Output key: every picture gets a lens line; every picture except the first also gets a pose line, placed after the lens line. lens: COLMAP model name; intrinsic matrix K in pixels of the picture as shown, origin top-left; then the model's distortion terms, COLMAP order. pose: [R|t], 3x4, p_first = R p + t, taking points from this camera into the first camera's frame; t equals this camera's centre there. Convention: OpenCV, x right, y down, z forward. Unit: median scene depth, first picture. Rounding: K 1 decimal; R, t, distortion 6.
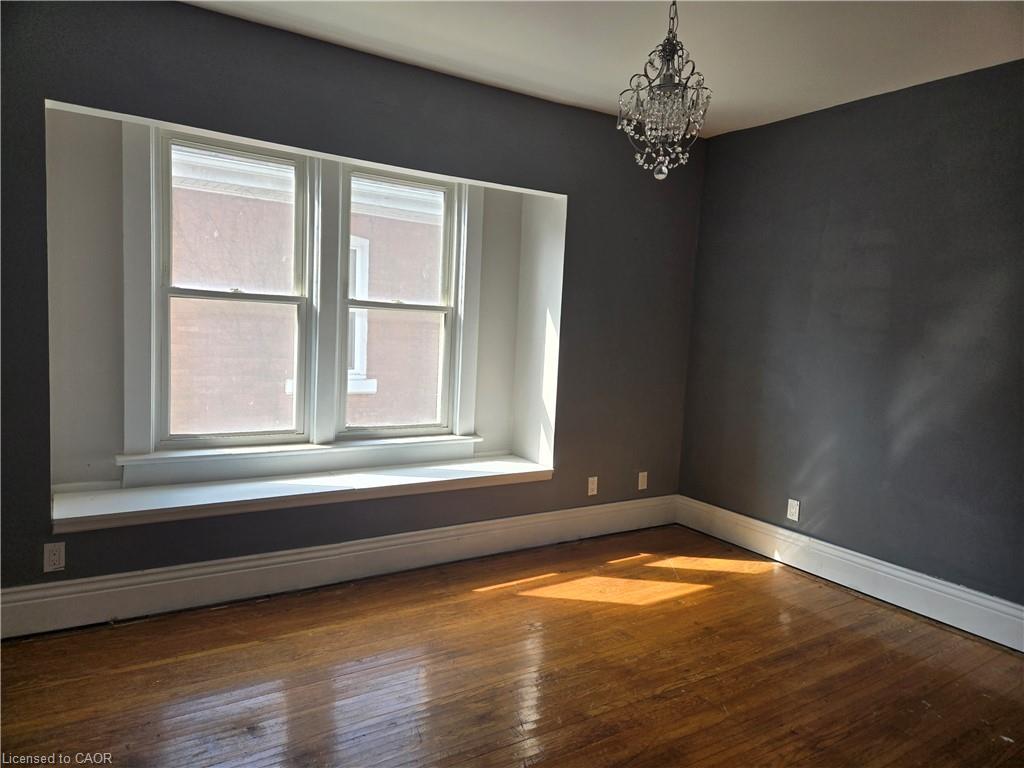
lens RADIAL K [[672.1, 0, 512.0], [0, 672.1, 384.0], [0, 0, 1]] dist [0.104660, -0.080879]
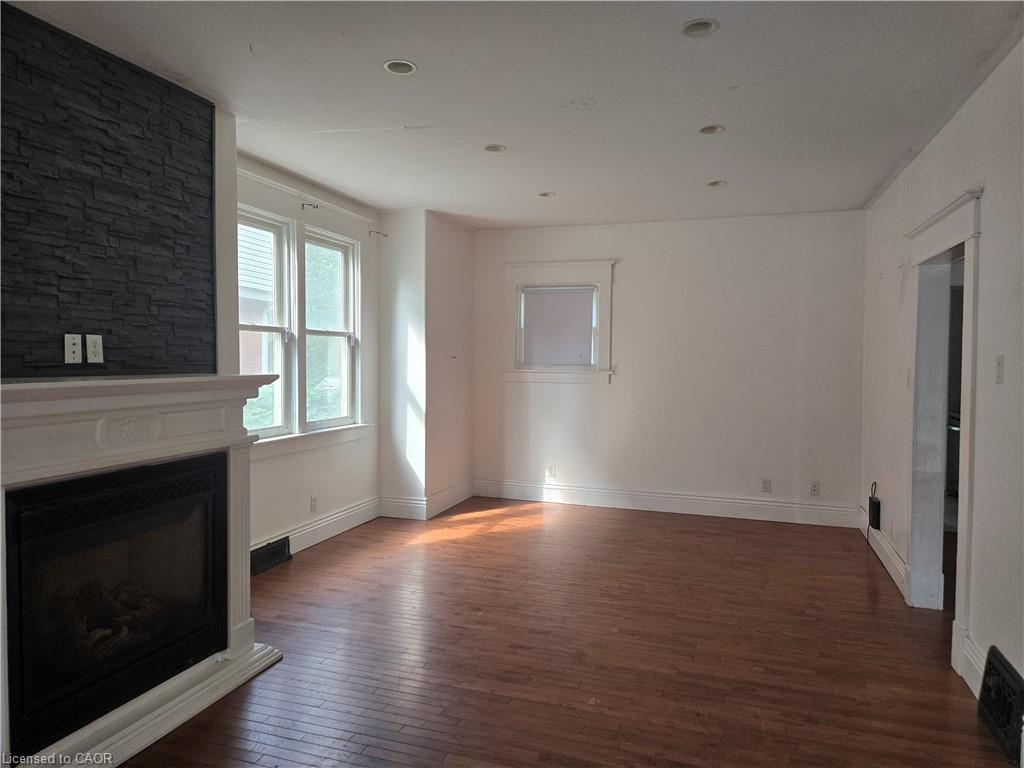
lens RADIAL K [[672.1, 0, 512.0], [0, 672.1, 384.0], [0, 0, 1]] dist [0.104660, -0.080879]
pose [[0.778351, -0.048039, 0.625988, -0.746720], [0.047658, 0.998712, 0.017384, -0.014888], [-0.626017, 0.016302, 0.779639, -0.328962]]
